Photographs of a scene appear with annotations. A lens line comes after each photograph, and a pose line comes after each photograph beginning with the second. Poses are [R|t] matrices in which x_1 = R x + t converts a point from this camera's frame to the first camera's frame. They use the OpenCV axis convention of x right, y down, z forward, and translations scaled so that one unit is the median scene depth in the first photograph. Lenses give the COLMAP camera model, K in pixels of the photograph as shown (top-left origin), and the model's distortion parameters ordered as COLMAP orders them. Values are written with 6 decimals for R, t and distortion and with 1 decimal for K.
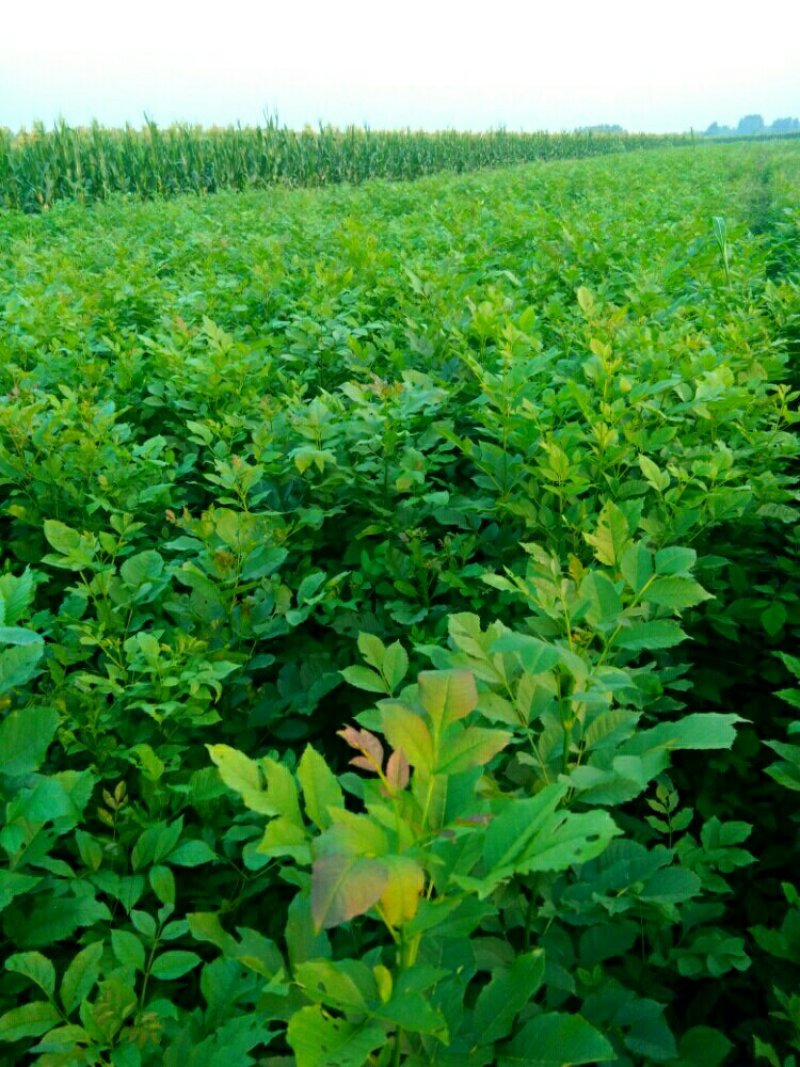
lens RADIAL K [[851.2, 0, 400.0], [0, 851.2, 533.5], [0, 0, 1]] dist [0.118440, -0.176044]
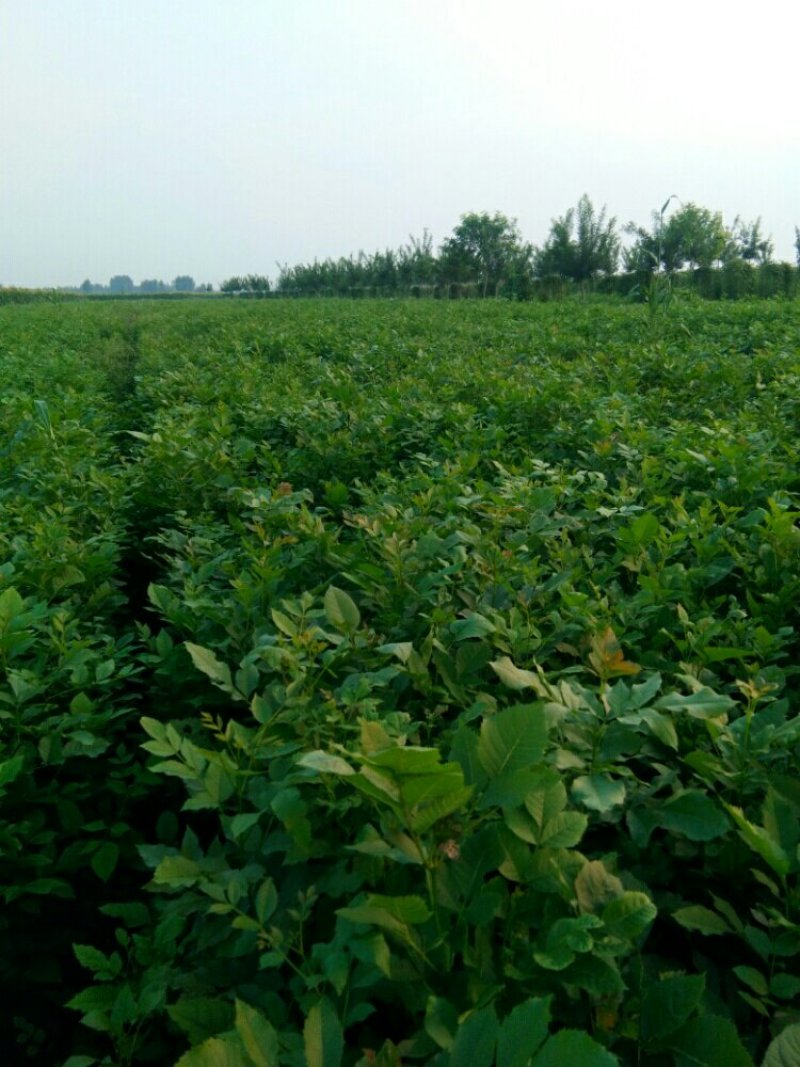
lens RADIAL K [[851.2, 0, 400.0], [0, 851.2, 533.5], [0, 0, 1]] dist [0.118440, -0.176044]
pose [[0.794945, -0.126393, 0.593370, 0.028390], [0.218327, 0.972130, -0.085422, -0.014259], [-0.566036, 0.197455, 0.800385, 0.003865]]
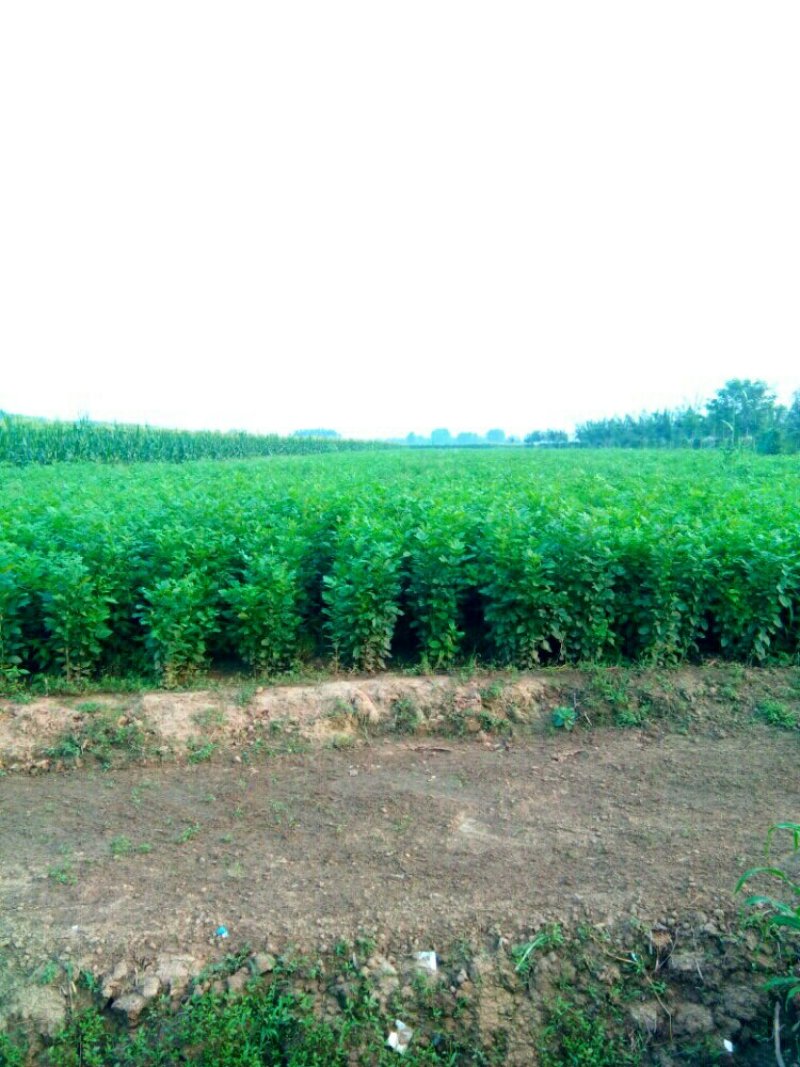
lens RADIAL K [[851.2, 0, 400.0], [0, 851.2, 533.5], [0, 0, 1]] dist [0.118440, -0.176044]
pose [[0.953359, 0.019628, 0.301201, -0.134488], [0.074478, 0.951732, -0.297758, 0.256021], [-0.292507, 0.306303, 0.905880, -0.597681]]
